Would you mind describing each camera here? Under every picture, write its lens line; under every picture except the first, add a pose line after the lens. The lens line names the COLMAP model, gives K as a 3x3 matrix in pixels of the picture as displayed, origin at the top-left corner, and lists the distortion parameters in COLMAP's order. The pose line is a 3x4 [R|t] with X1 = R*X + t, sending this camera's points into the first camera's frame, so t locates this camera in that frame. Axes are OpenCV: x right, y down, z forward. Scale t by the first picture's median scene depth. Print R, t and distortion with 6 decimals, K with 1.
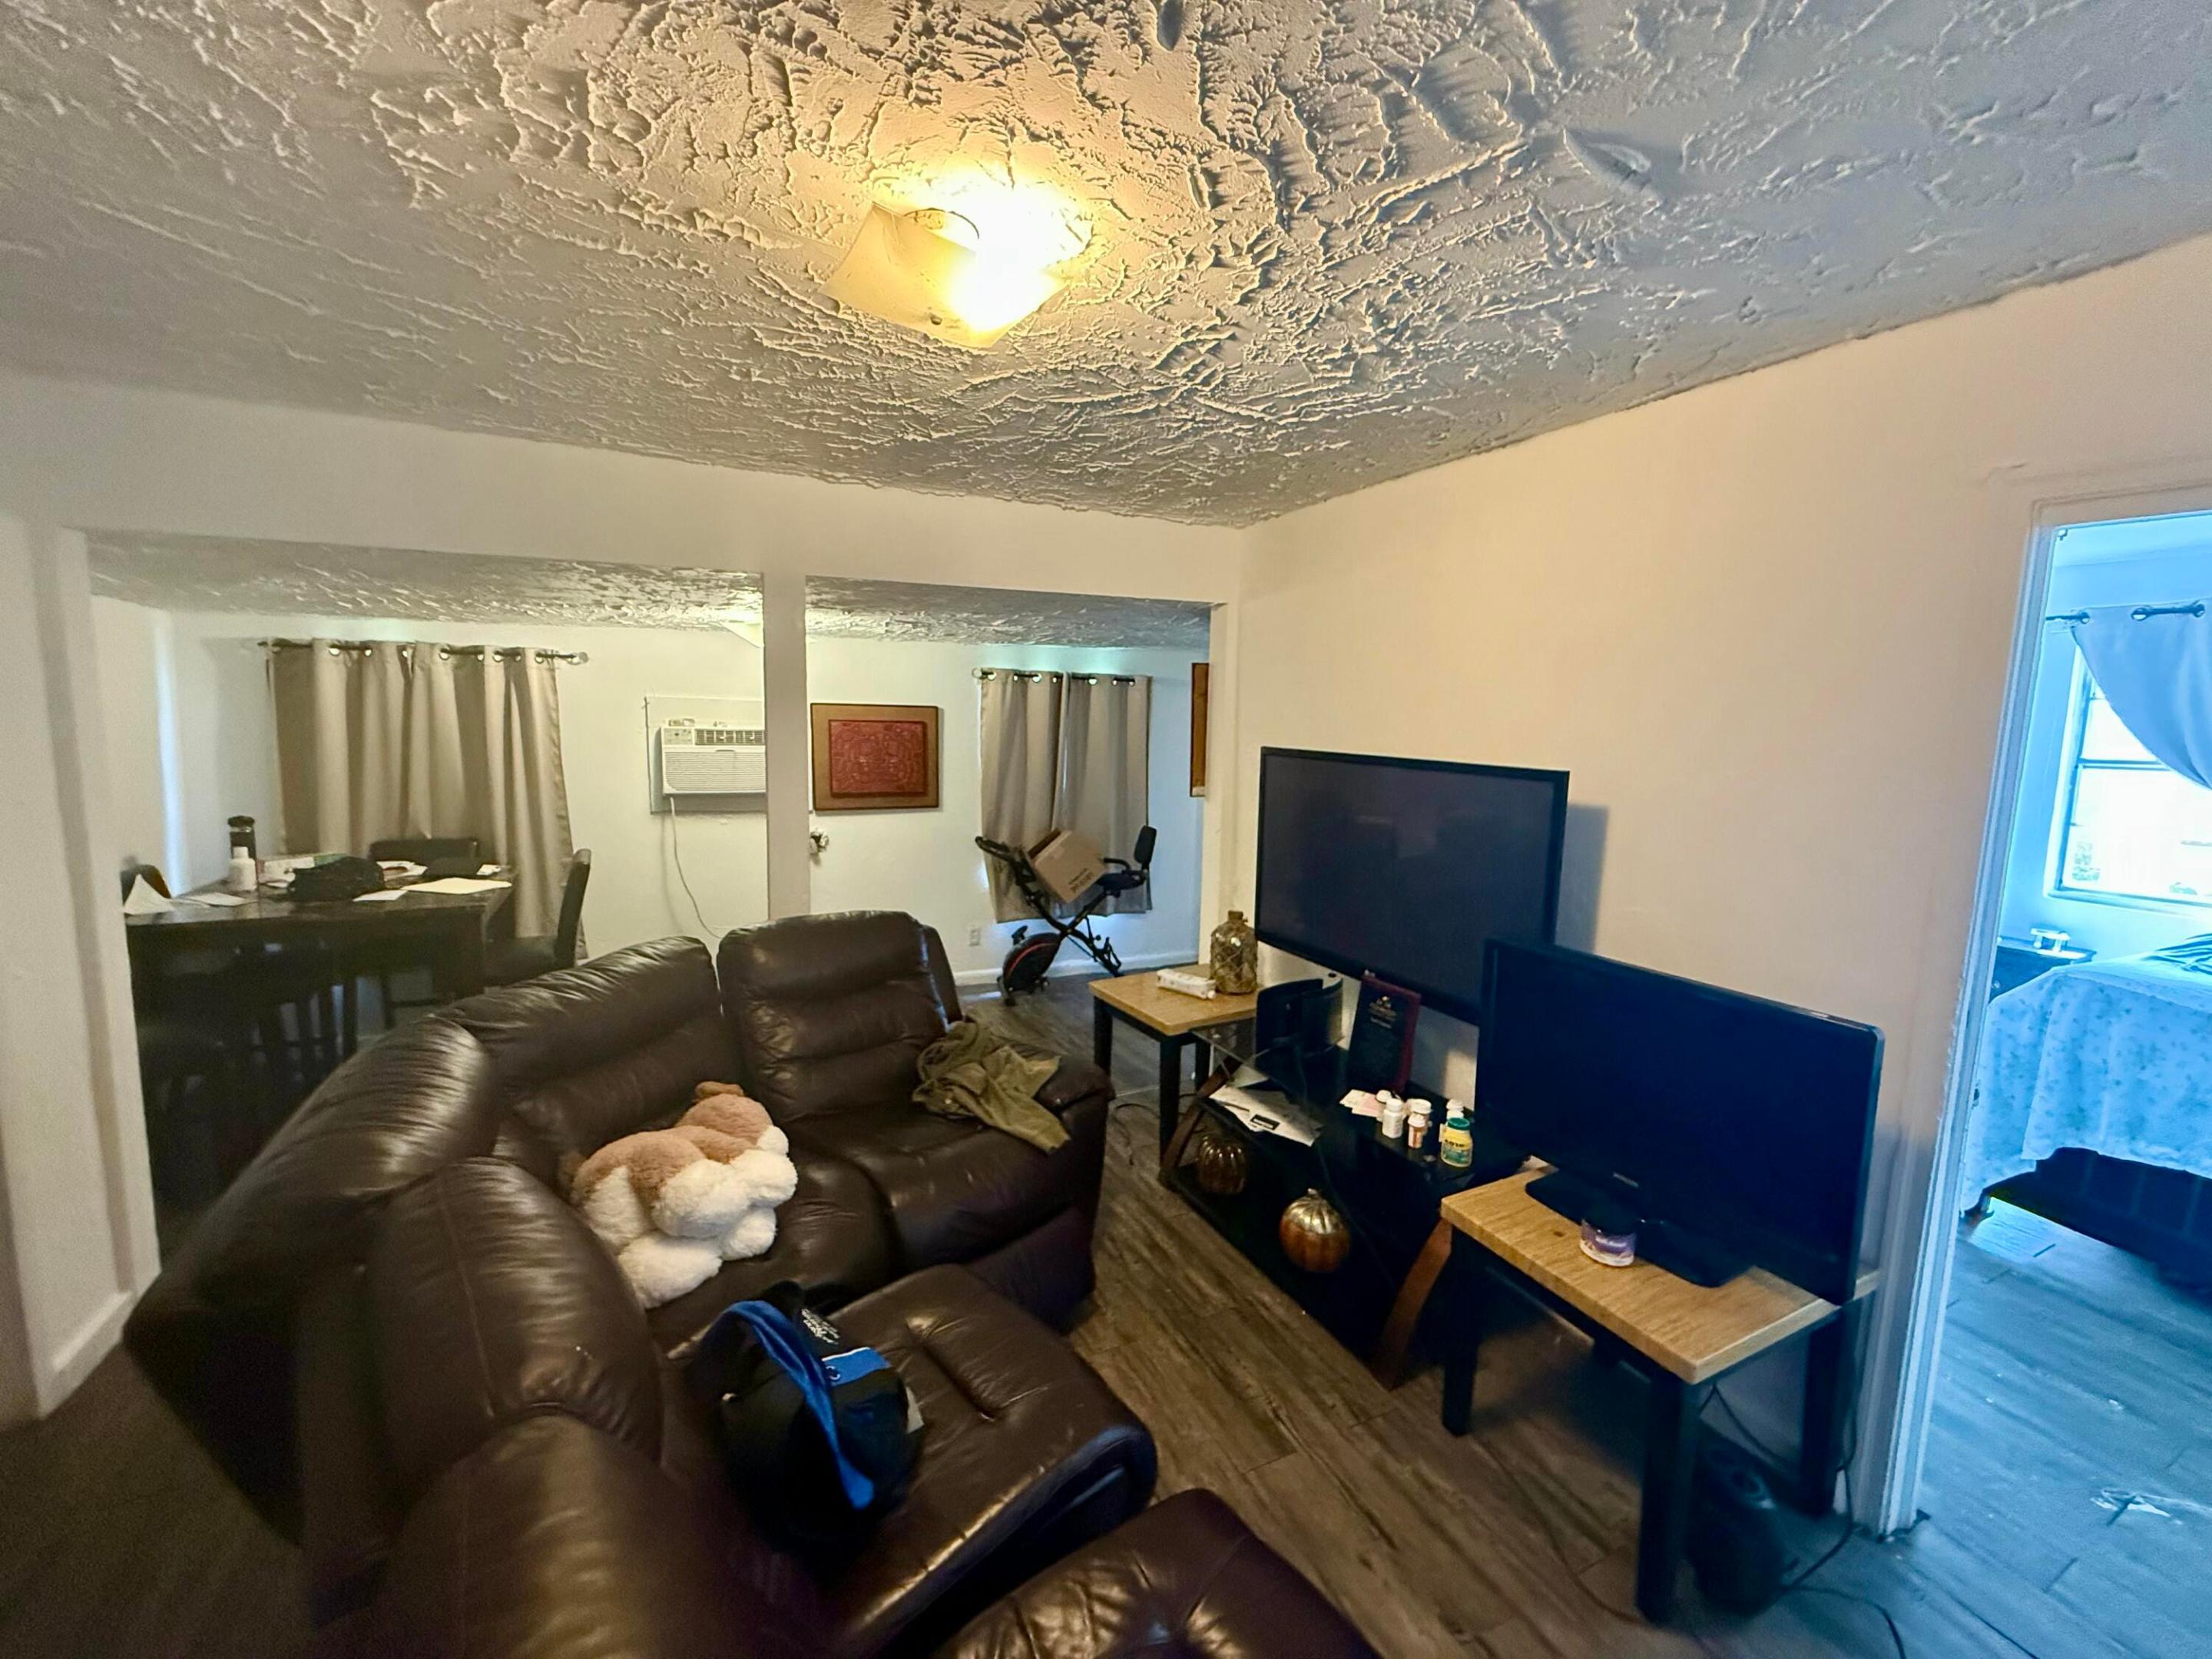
lens RADIAL K [[887.5, 0, 1103.8], [0, 887.5, 826.3], [0, 0, 1]] dist [-0.000408, 0.000999]
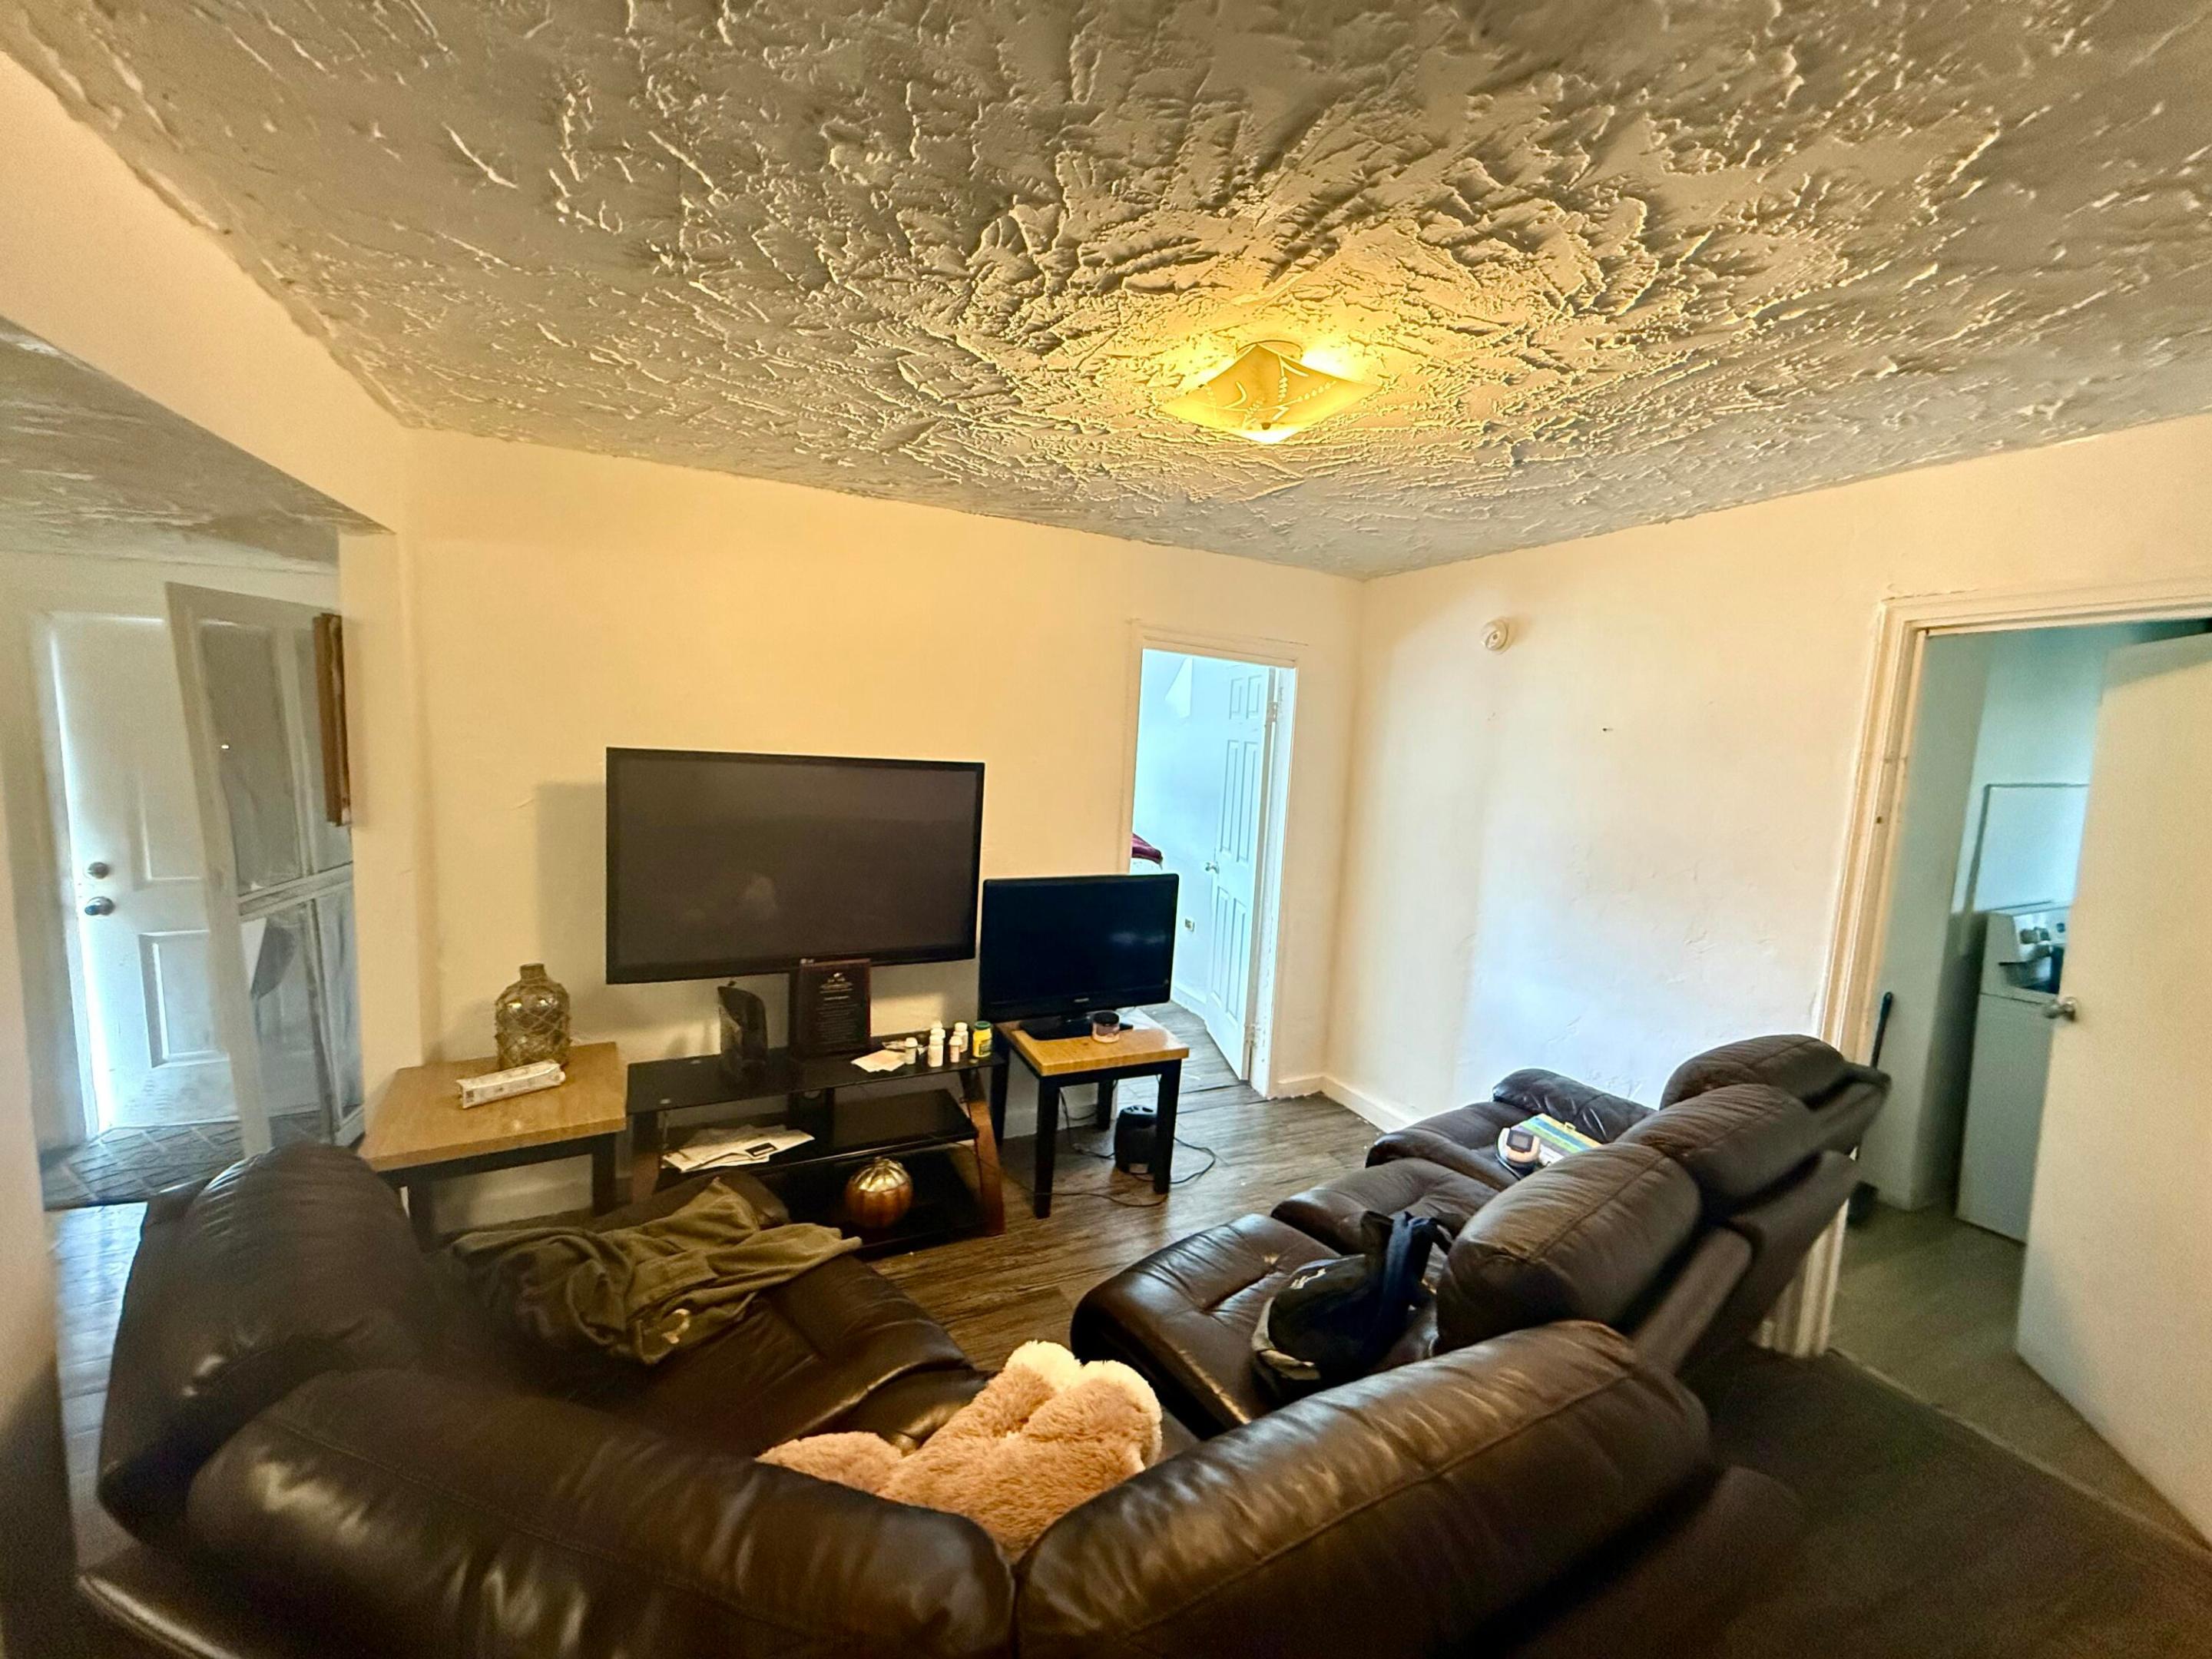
lens RADIAL K [[882.5, 0, 1097.7], [0, 882.5, 824.0], [0, 0, 1]] dist [-0.000397, 0.000695]
pose [[0.010770, -0.129256, 0.991553, -0.483472], [0.073623, 0.989021, 0.128127, -0.070495], [-0.997228, 0.071621, 0.020168, 0.416596]]
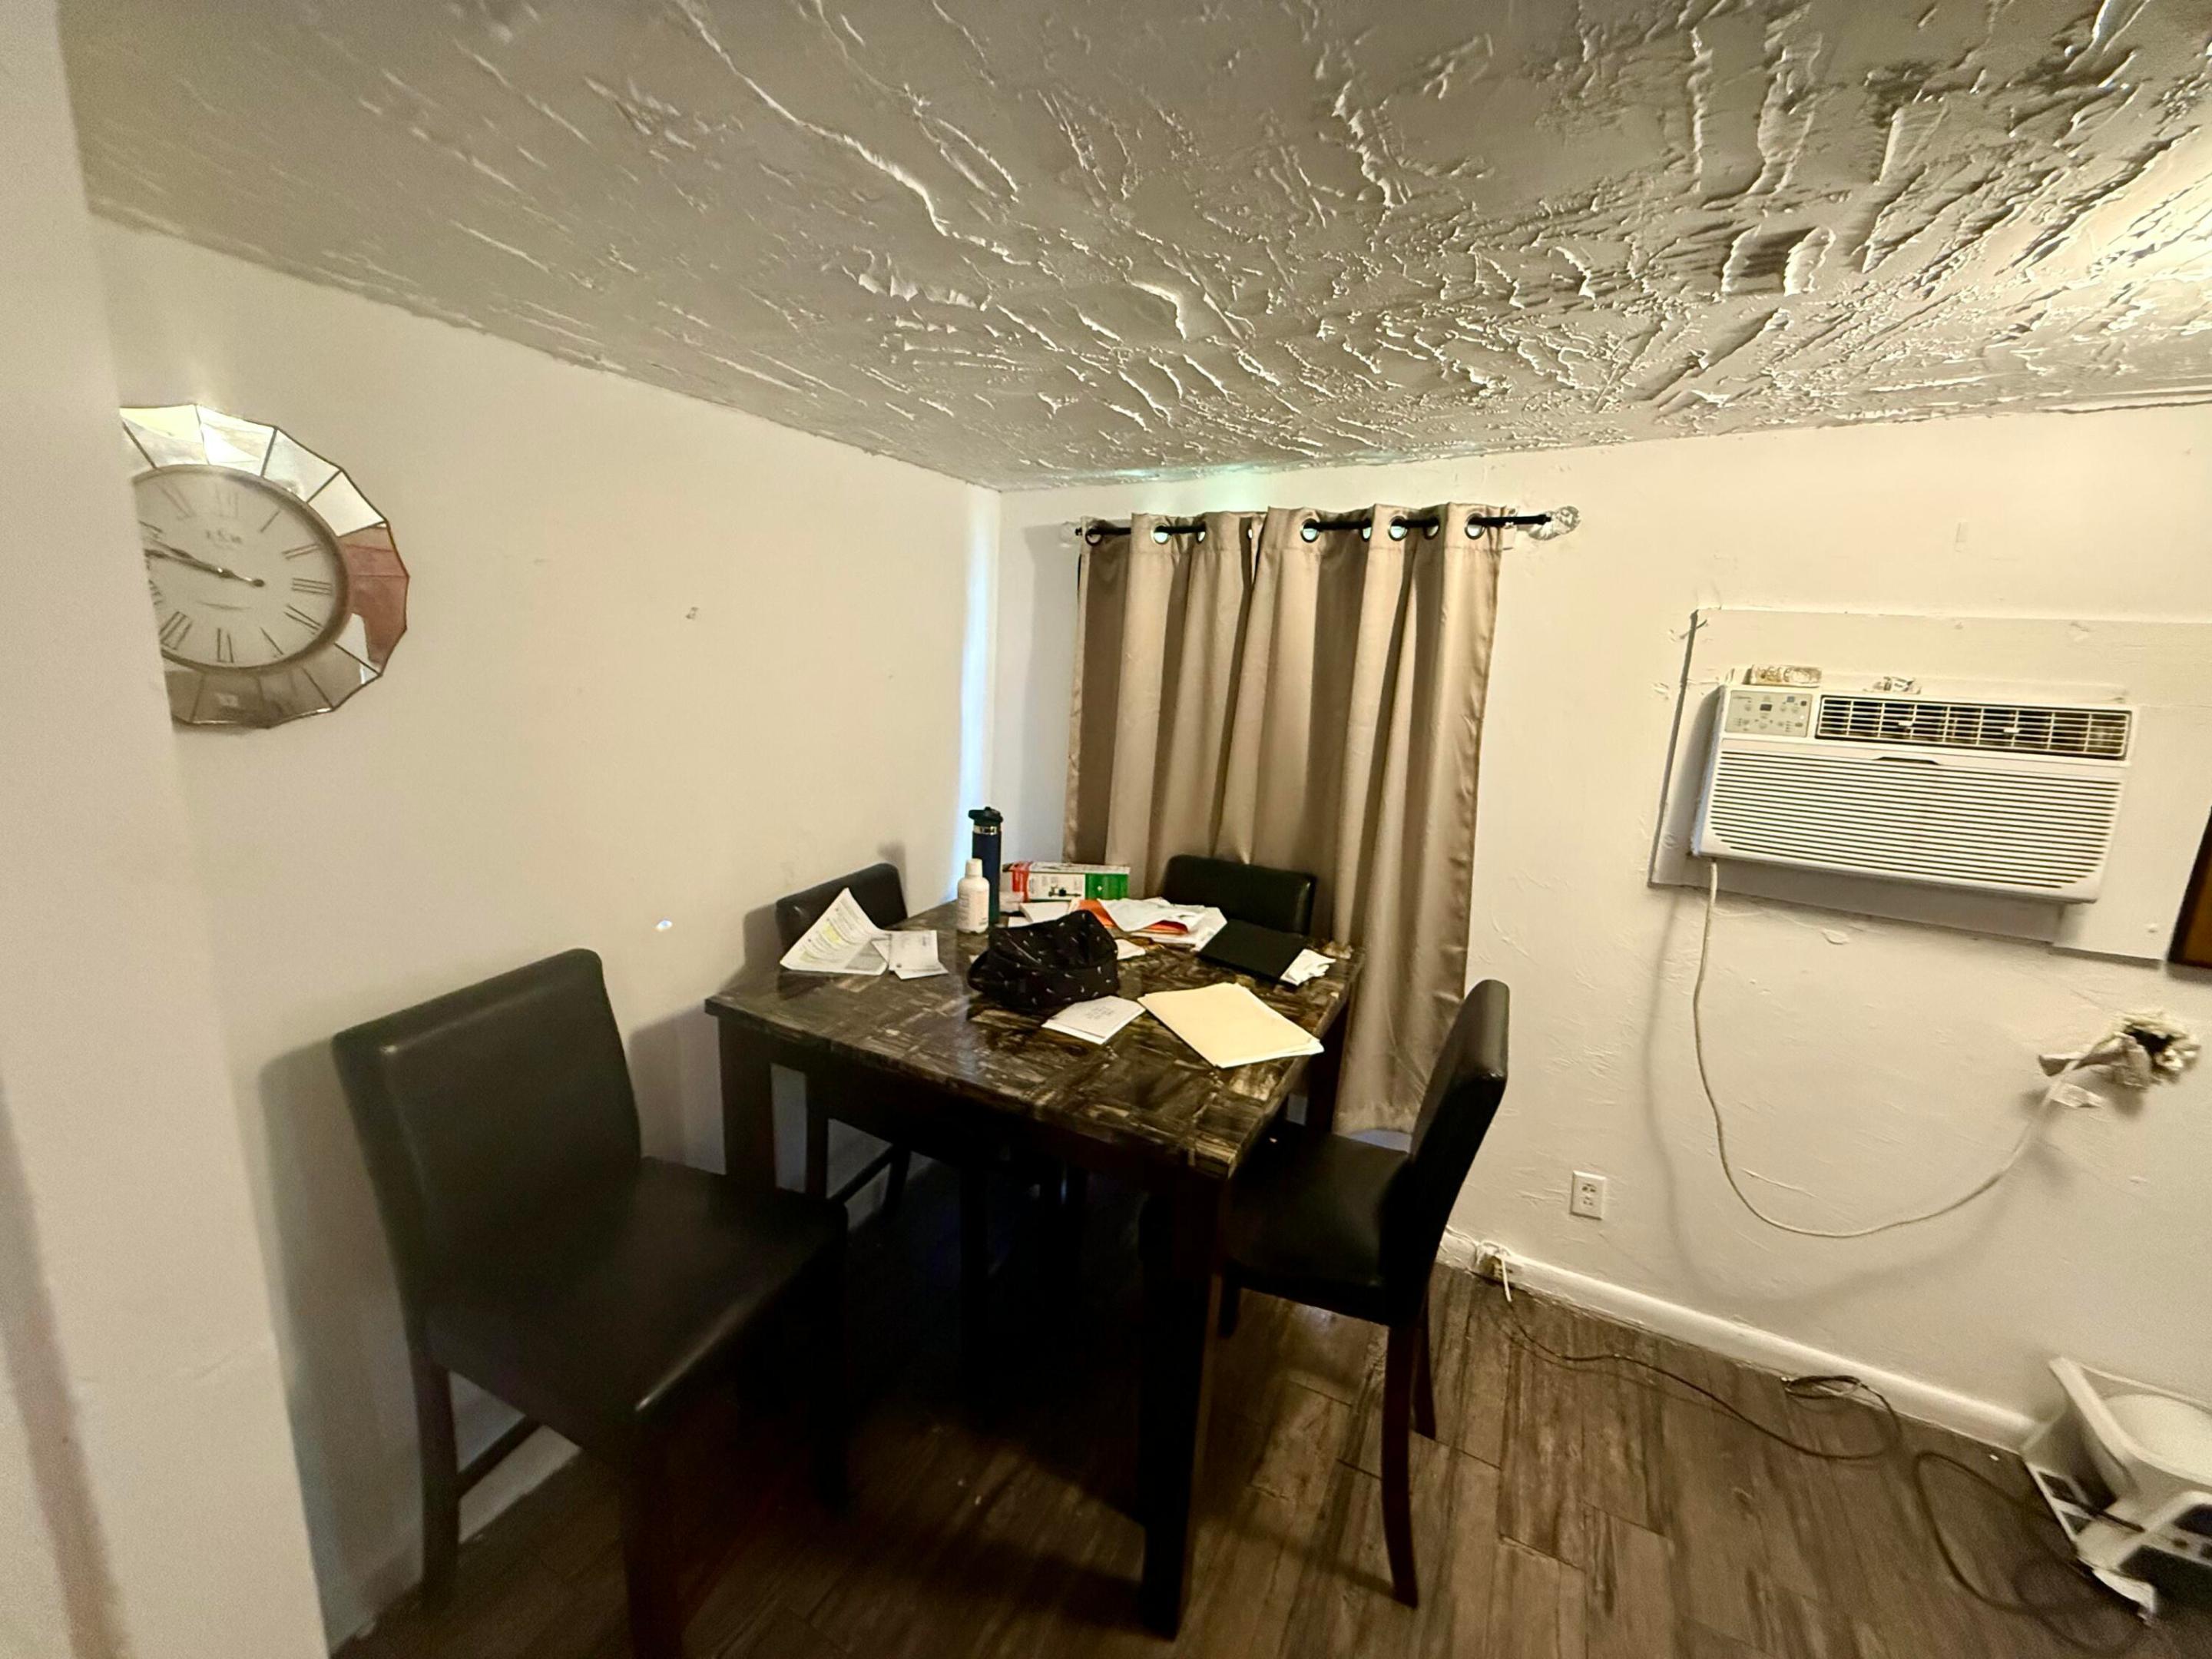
lens RADIAL K [[887.5, 0, 1103.8], [0, 887.5, 826.3], [0, 0, 1]] dist [-0.000408, 0.000999]
pose [[0.598039, 0.171333, -0.782940, -0.385892], [-0.118724, 0.985044, 0.124875, -0.074925], [0.792625, 0.018274, 0.609436, 0.604524]]
